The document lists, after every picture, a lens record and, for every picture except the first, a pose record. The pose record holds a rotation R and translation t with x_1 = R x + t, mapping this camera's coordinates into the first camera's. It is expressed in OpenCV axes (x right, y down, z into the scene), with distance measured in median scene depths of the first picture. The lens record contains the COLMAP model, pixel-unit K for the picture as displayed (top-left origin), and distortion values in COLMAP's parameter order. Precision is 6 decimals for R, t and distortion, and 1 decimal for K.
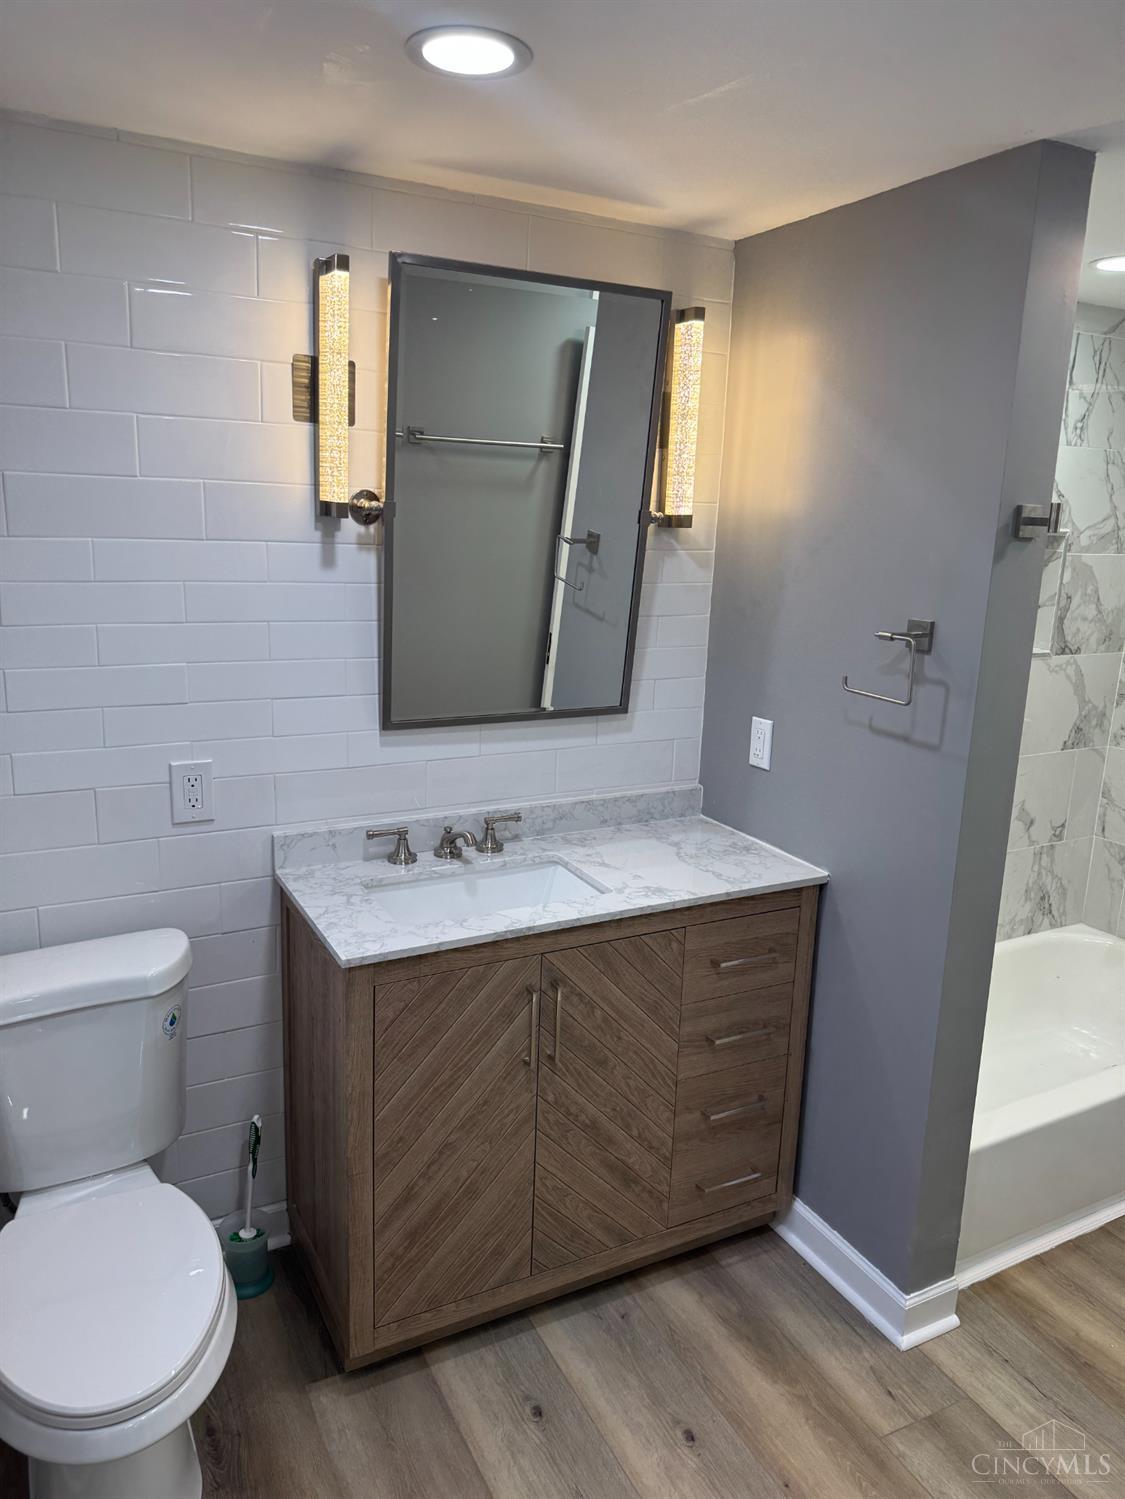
lens RADIAL K [[1050.4, 0, 562.3], [0, 1050.4, 754.7], [0, 0, 1]] dist [0.029598, -0.030796]
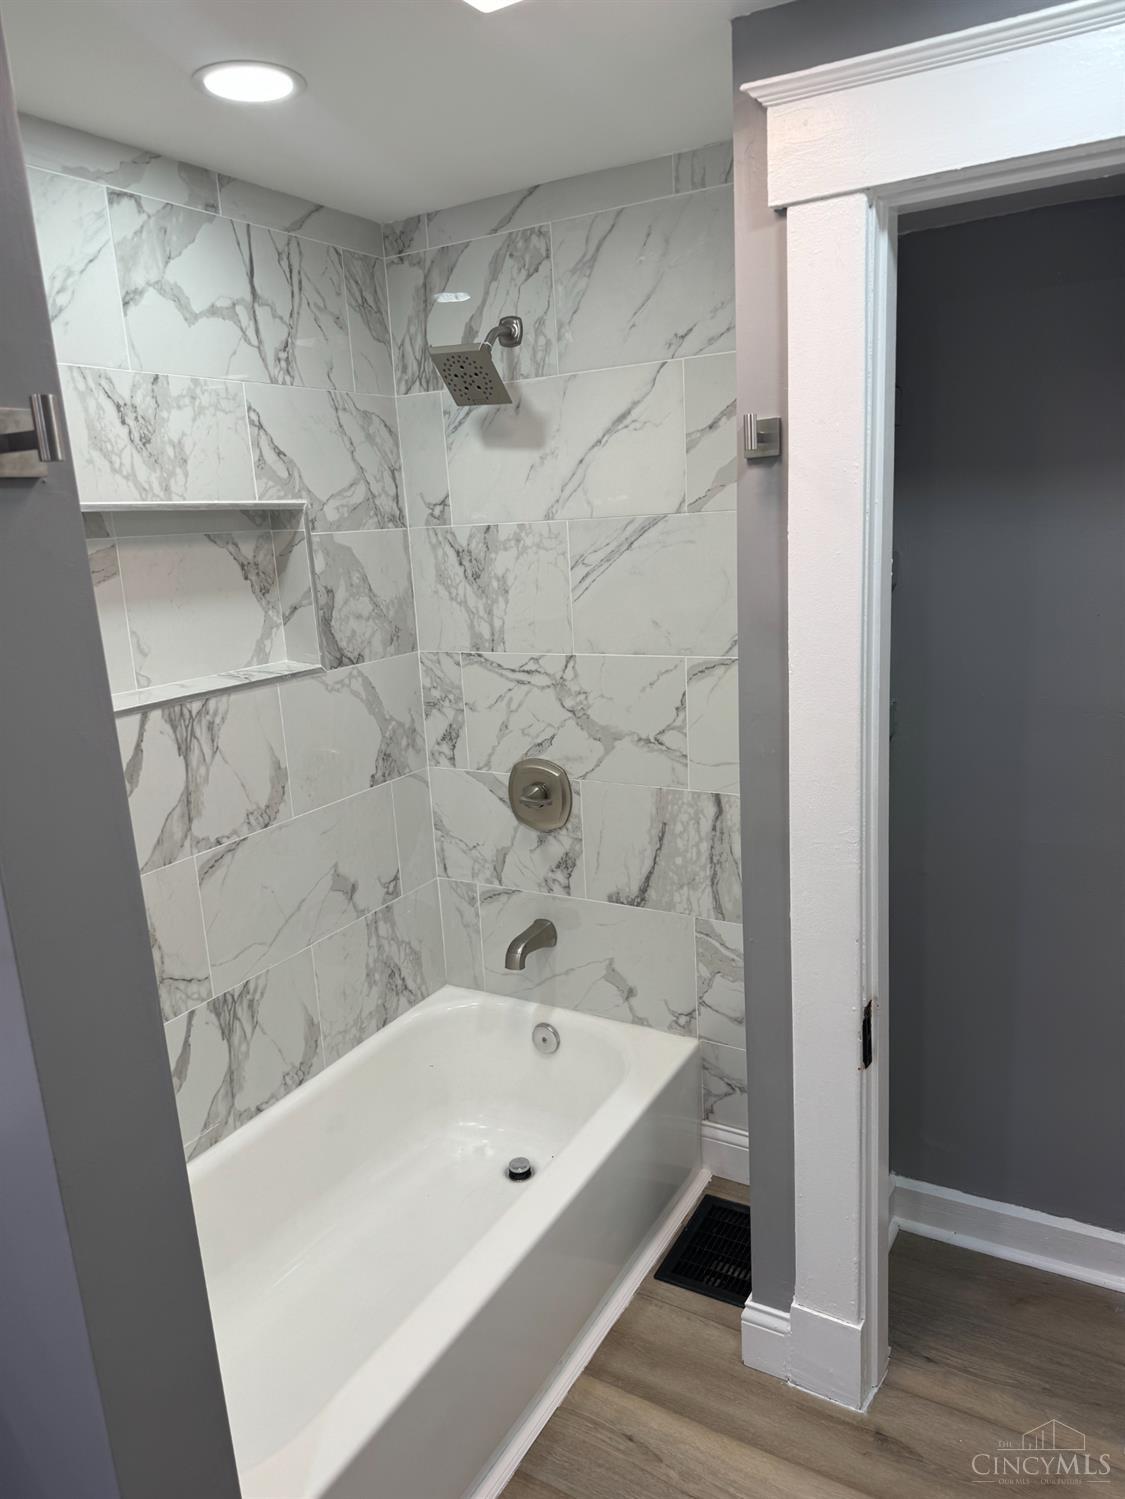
lens RADIAL K [[1050.4, 0, 565.2], [0, 1050.4, 748.7], [0, 0, 1]] dist [0.029598, -0.030796]
pose [[0.843627, -0.188640, 0.502702, 0.216918], [0.197609, 0.979620, 0.035981, -0.032016], [-0.499244, 0.068984, 0.863711, 0.269829]]
